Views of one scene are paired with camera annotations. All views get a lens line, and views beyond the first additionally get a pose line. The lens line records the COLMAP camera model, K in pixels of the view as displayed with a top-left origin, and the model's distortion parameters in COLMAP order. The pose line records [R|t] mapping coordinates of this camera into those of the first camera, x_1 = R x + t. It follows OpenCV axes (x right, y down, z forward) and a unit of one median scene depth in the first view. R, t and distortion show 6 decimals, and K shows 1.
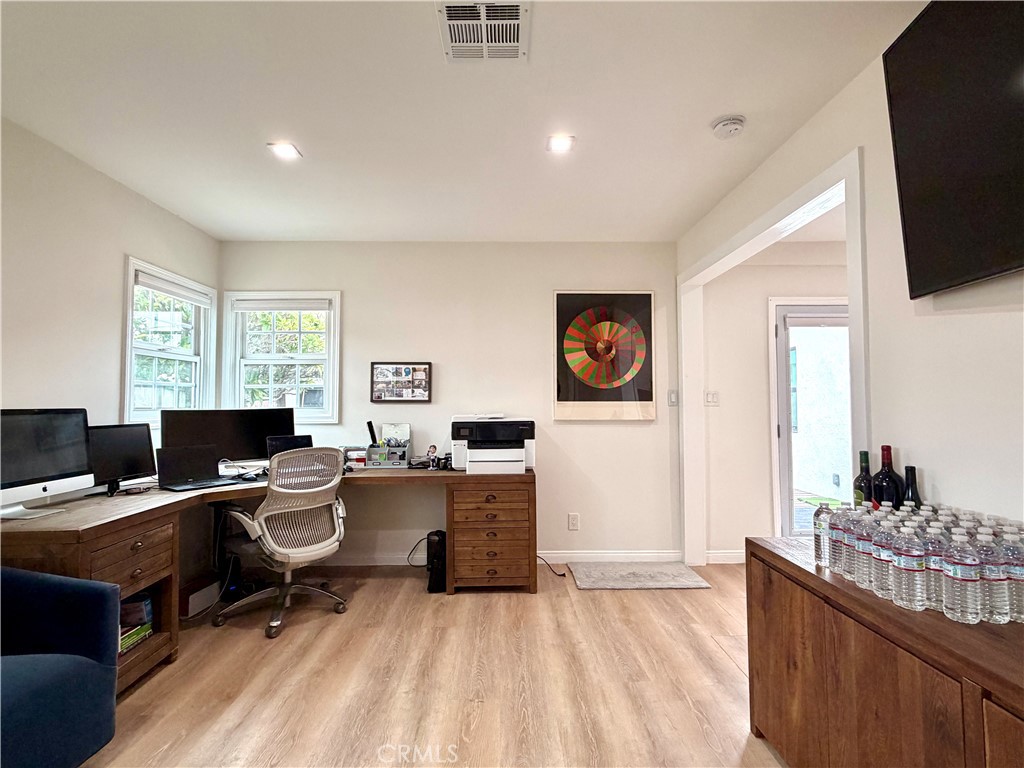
lens RADIAL K [[498.7, 0, 509.6], [0, 498.7, 385.0], [0, 0, 1]] dist [-0.002399, -0.000424]
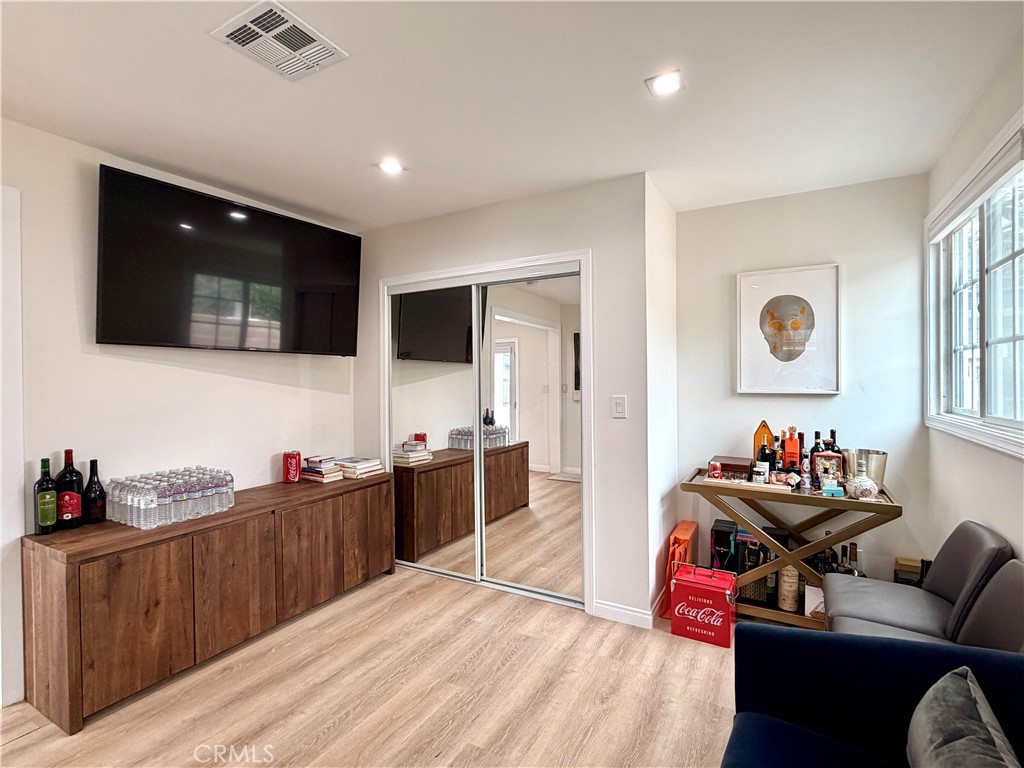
lens RADIAL K [[495.8, 0, 512.3], [0, 495.8, 385.3], [0, 0, 1]] dist [0.001630, 0.000153]
pose [[-0.867782, 0.003747, 0.496931, -0.471919], [-0.008989, 0.999690, -0.023236, -0.013823], [-0.496864, -0.024631, -0.867479, 0.824005]]
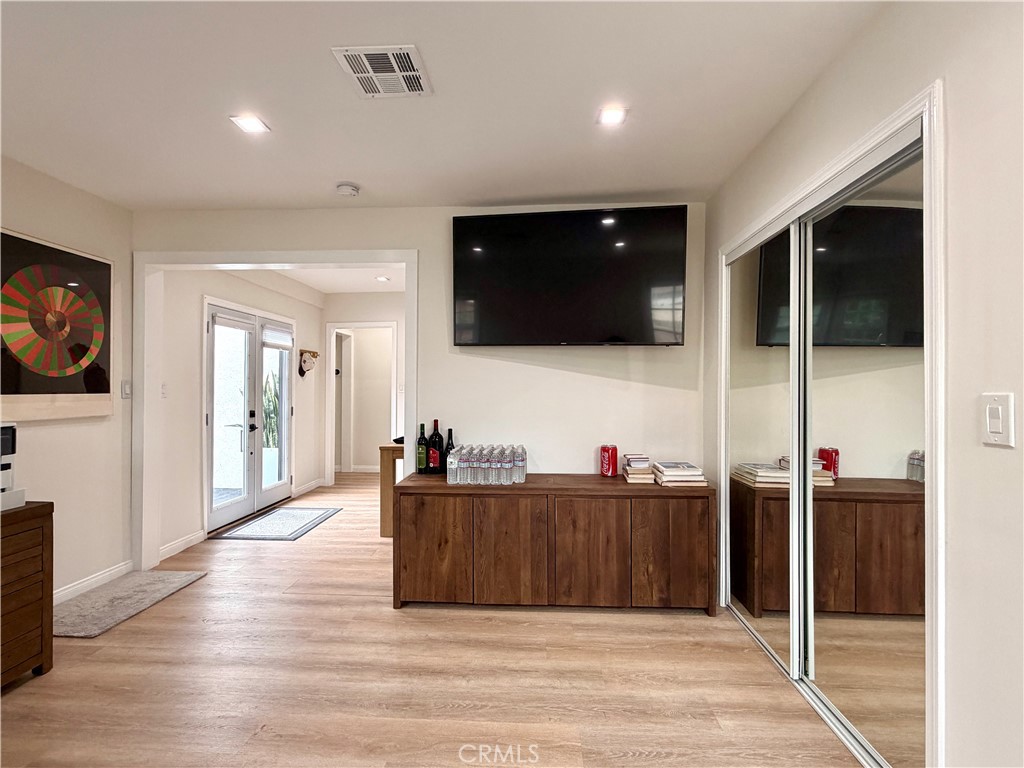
lens RADIAL K [[498.7, 0, 509.6], [0, 498.7, 385.0], [0, 0, 1]] dist [-0.002399, -0.000424]
pose [[0.066123, 0.007100, 0.997786, -0.591261], [-0.041811, 0.999116, -0.004338, -0.006590], [-0.996935, -0.041432, 0.066361, 0.319033]]
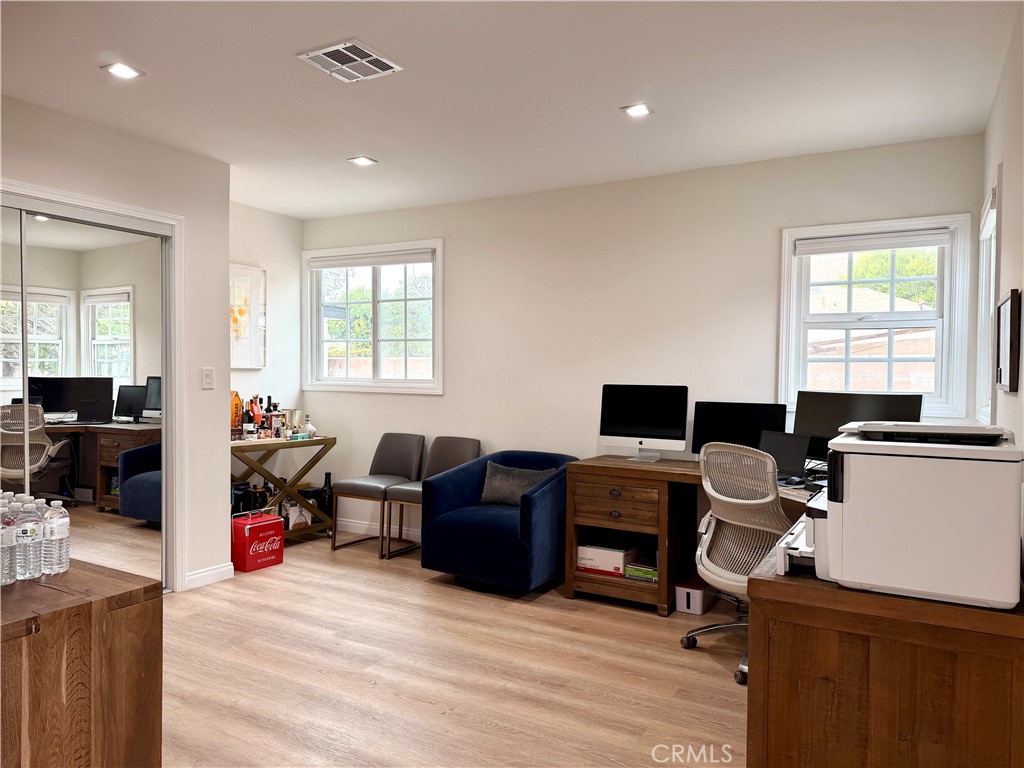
lens RADIAL K [[708.1, 0, 512.0], [0, 708.1, 384.0], [0, 0, 1]] dist [-0.032621, -0.000529]
pose [[-0.510323, 0.014454, -0.859861, 0.606702], [0.023505, 0.999720, 0.002855, 0.021345], [0.859661, -0.018754, -0.510520, 1.106989]]
